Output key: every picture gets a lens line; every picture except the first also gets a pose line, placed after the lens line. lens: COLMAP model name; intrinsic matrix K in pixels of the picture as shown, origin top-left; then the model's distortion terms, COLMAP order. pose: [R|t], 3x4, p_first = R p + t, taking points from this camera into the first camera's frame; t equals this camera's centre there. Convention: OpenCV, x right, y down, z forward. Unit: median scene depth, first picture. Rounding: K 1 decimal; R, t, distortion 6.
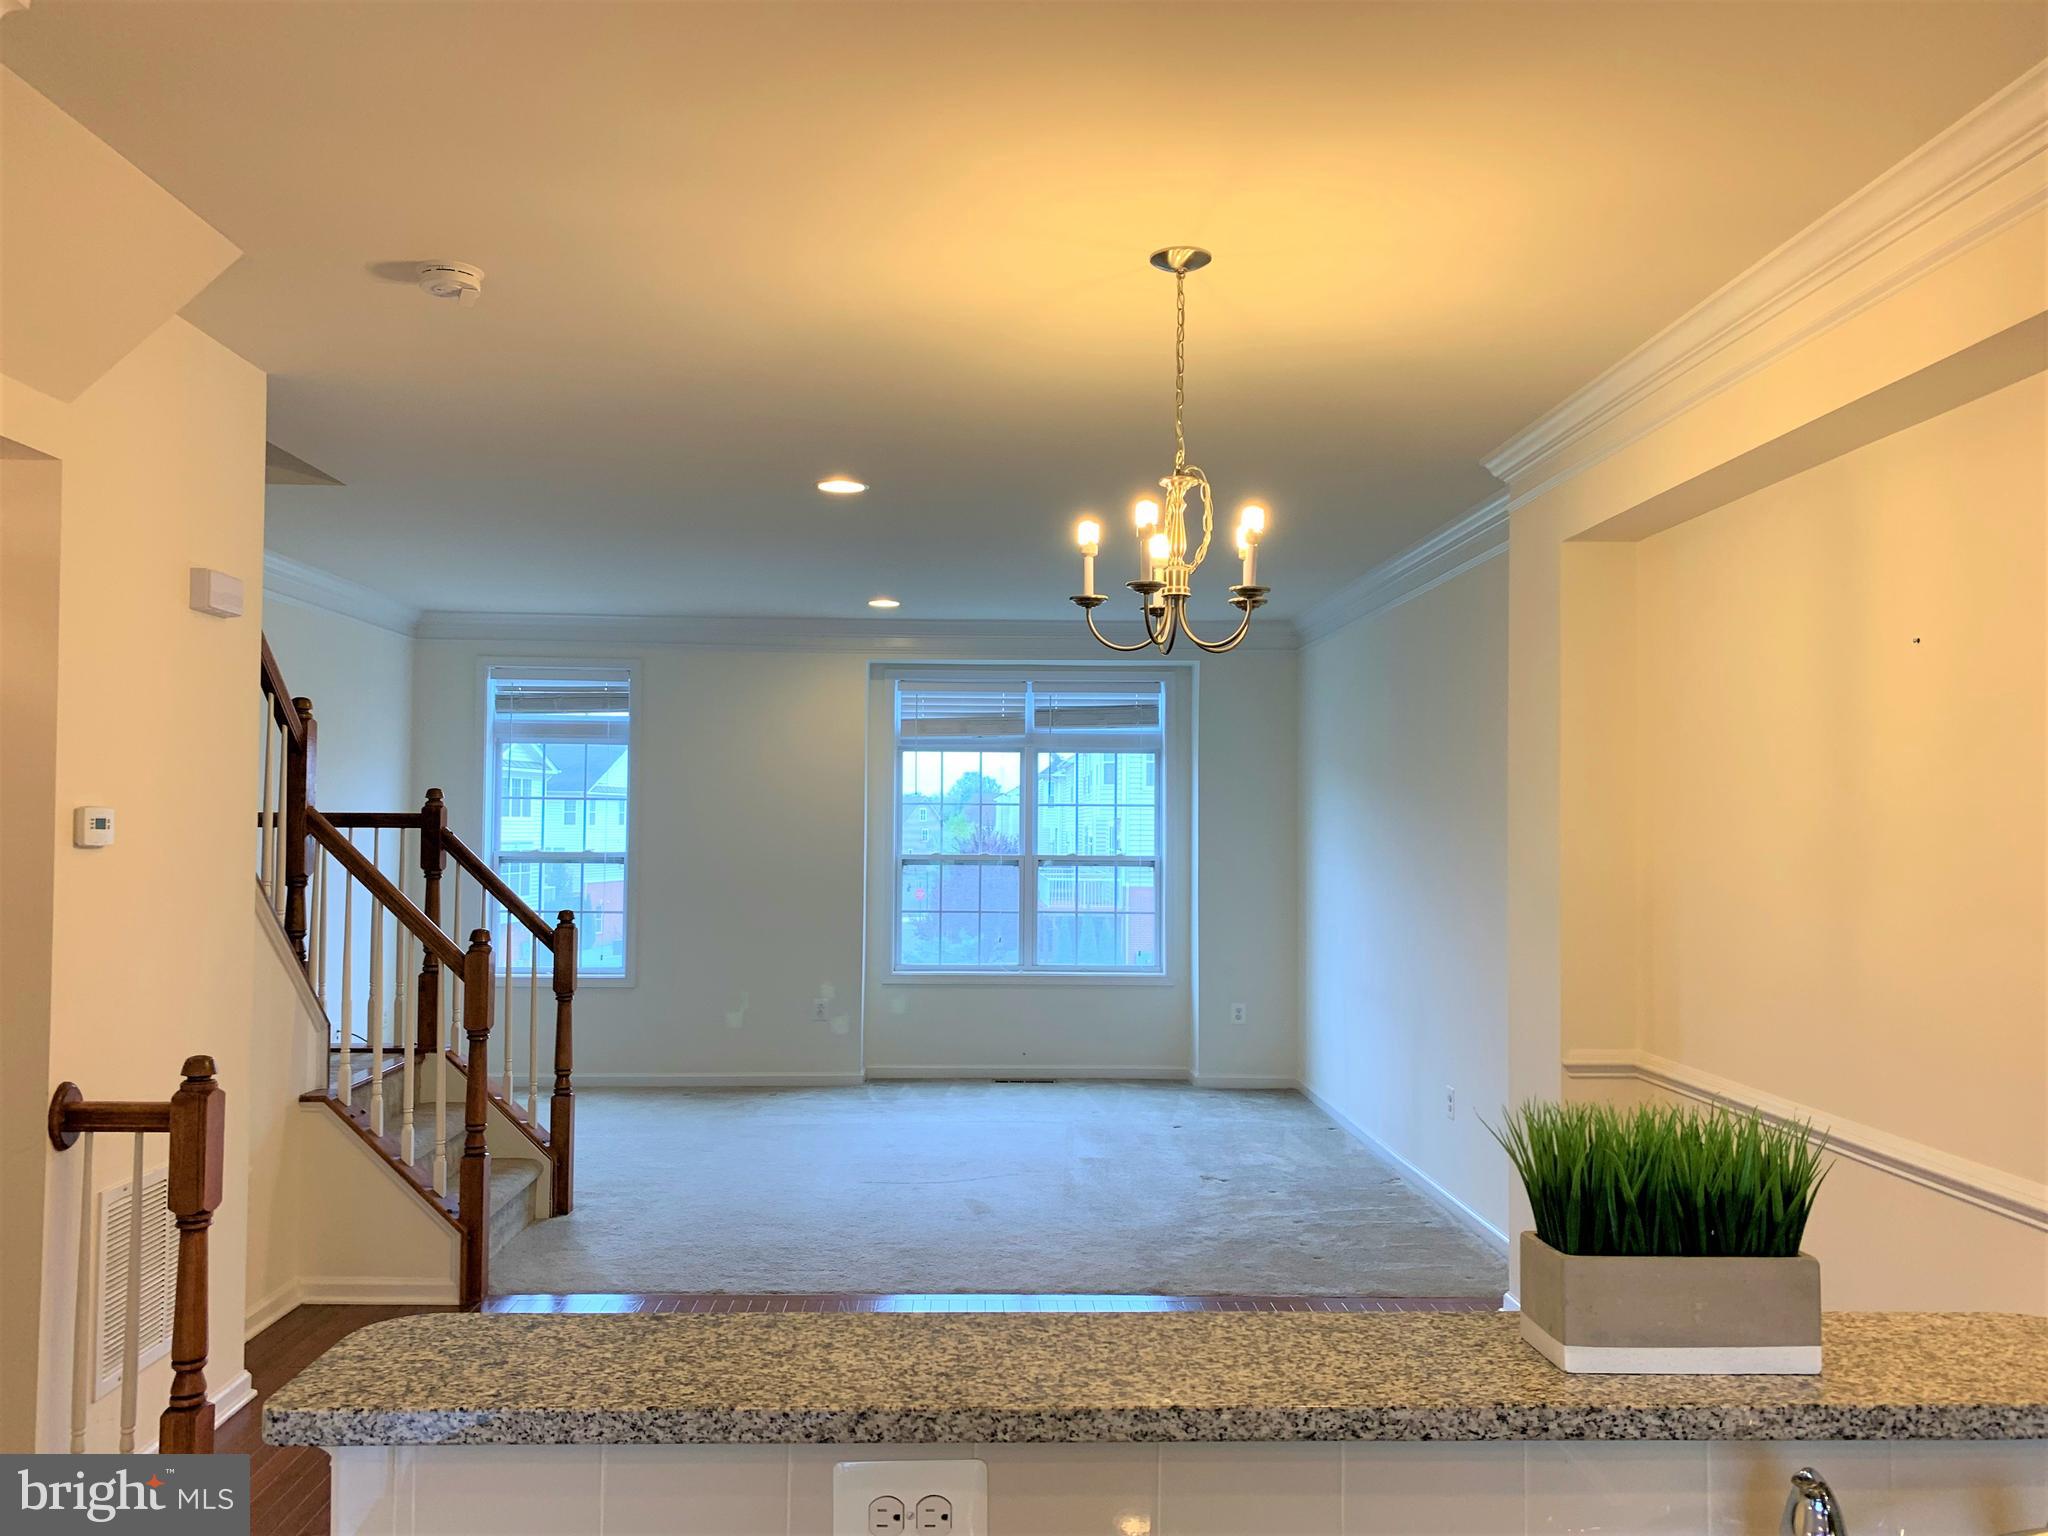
lens RADIAL K [[1559.1, 0, 1028.4], [0, 1559.1, 760.6], [0, 0, 1]] dist [0.057278, 0.000030]
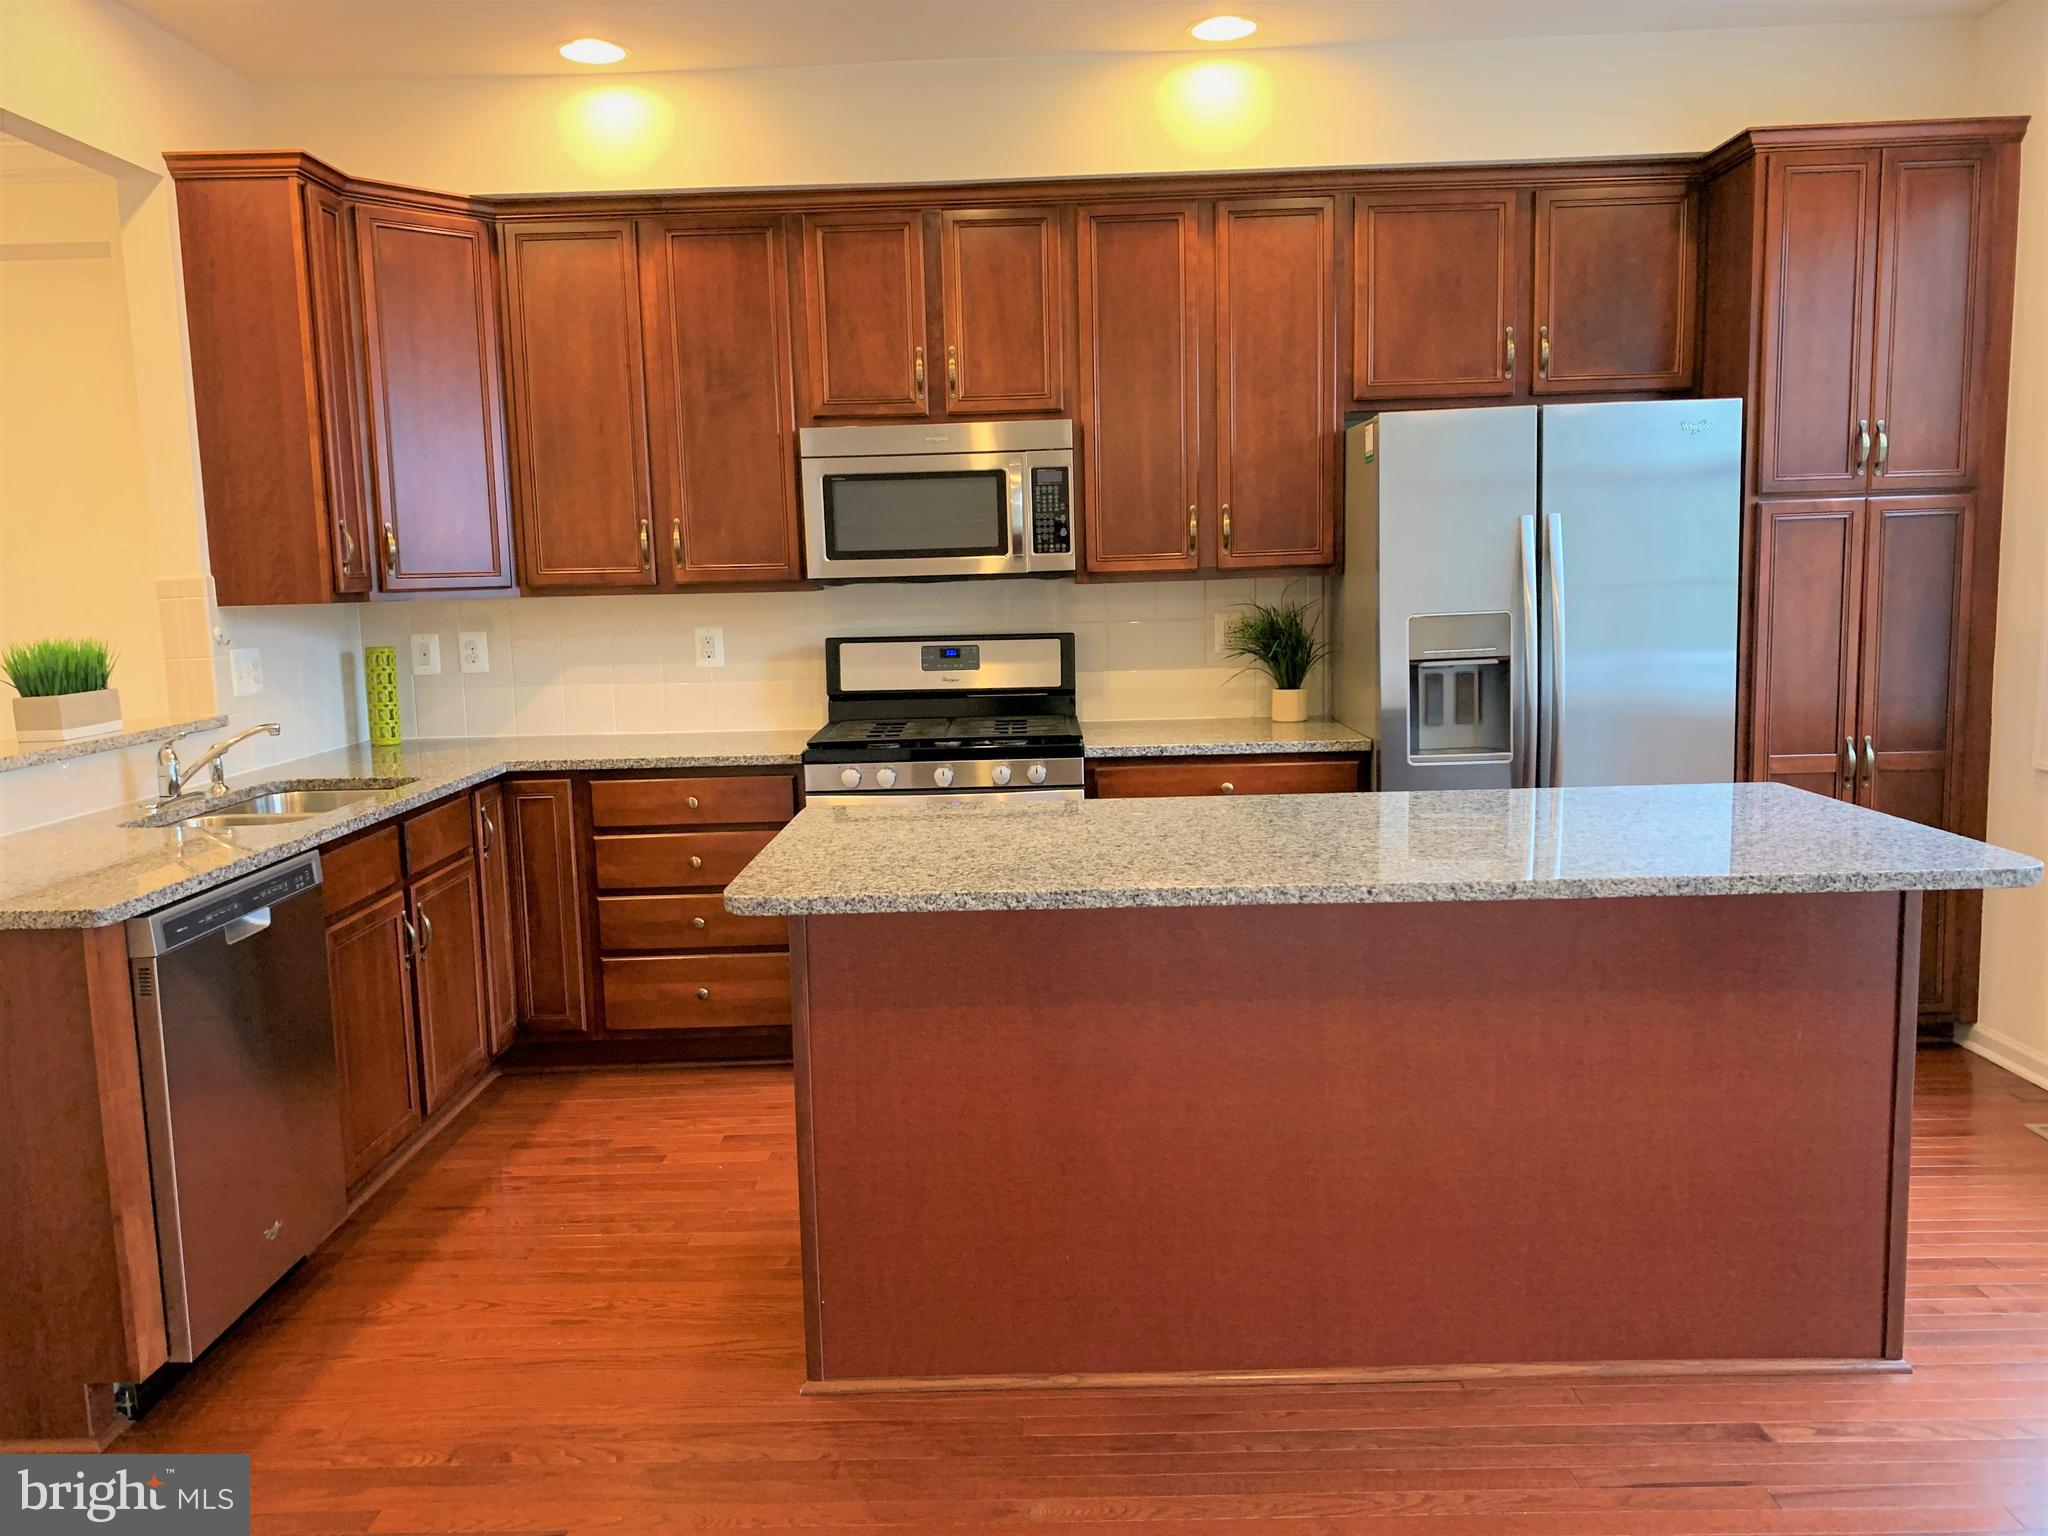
lens RADIAL K [[1559.1, 0, 1028.4], [0, 1559.1, 760.6], [0, 0, 1]] dist [0.057278, 0.000030]
pose [[0.025874, -0.127091, 0.991554, -2.101336], [-0.008938, 0.991817, 0.127358, 0.081410], [-0.999625, -0.012158, 0.024526, -0.596507]]
